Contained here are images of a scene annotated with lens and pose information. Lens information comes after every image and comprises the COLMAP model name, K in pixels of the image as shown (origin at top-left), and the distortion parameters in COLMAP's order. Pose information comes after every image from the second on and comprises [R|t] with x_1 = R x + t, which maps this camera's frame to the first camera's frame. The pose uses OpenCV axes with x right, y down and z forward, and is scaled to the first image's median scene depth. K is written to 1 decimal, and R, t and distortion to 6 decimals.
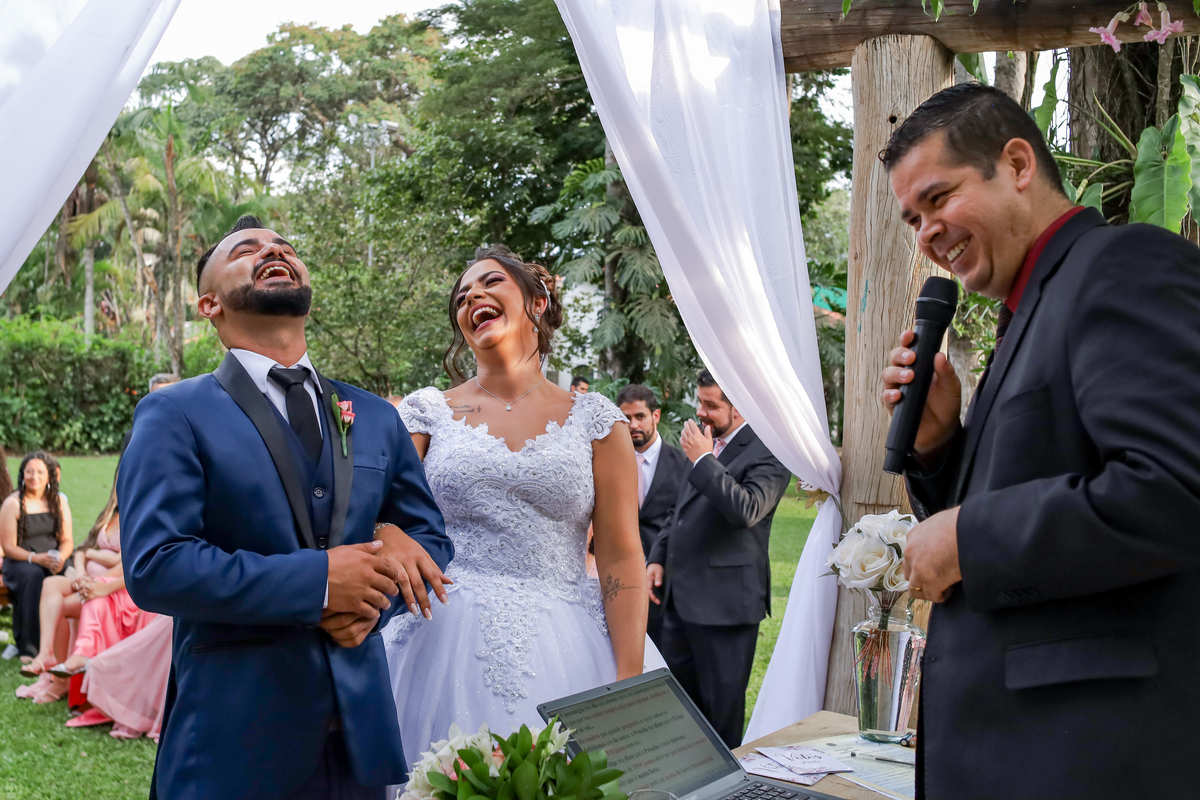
lens RADIAL K [[1271.9, 0, 600.6], [0, 1271.9, 343.7], [0, 0, 1]] dist [-0.149980, 0.082087]
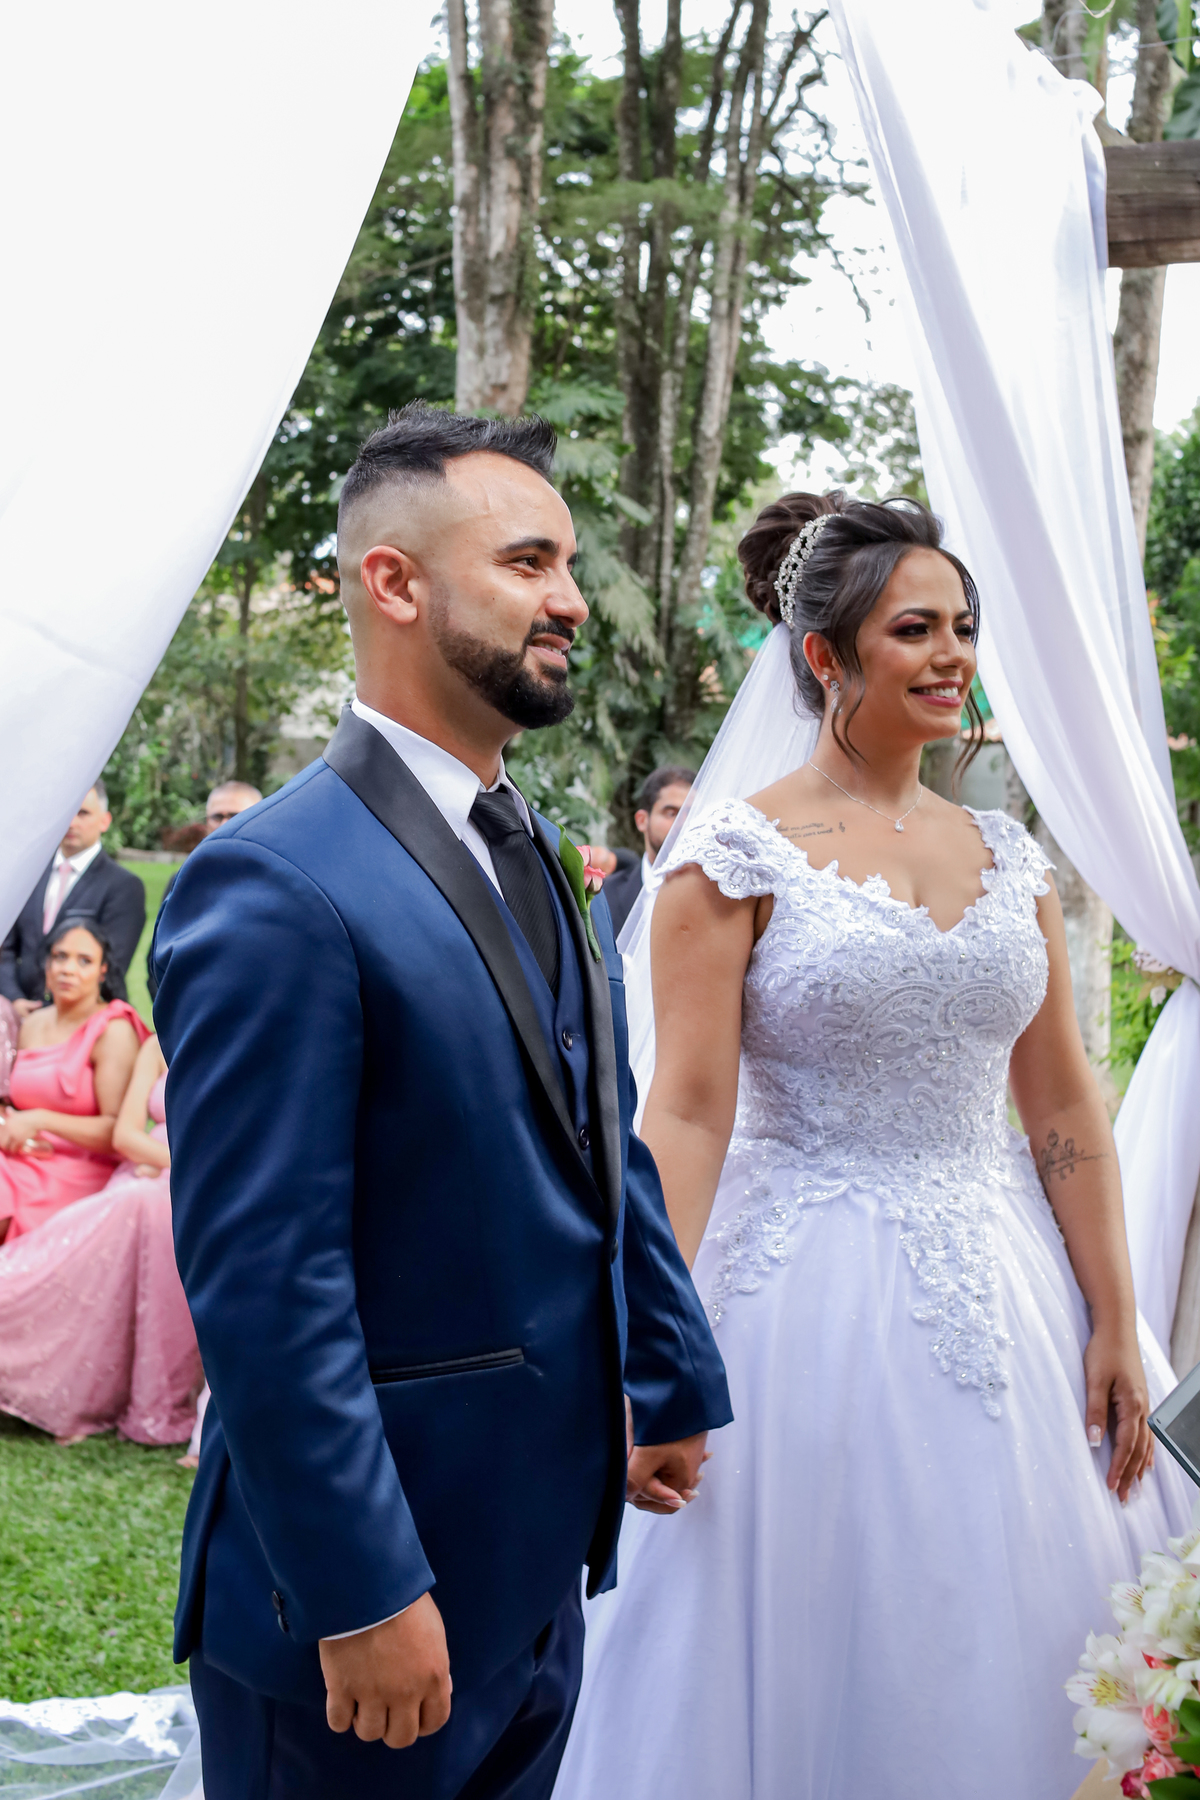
lens RADIAL K [[1907.9, 0, 534.9], [0, 1907.9, 683.3], [0, 0, 1]] dist [-0.149980, 0.082087]
pose [[0.986409, 0.014041, 0.163709, -0.225923], [-0.013614, 0.999900, -0.003733, -0.008932], [-0.163745, 0.001453, 0.986502, 0.142954]]
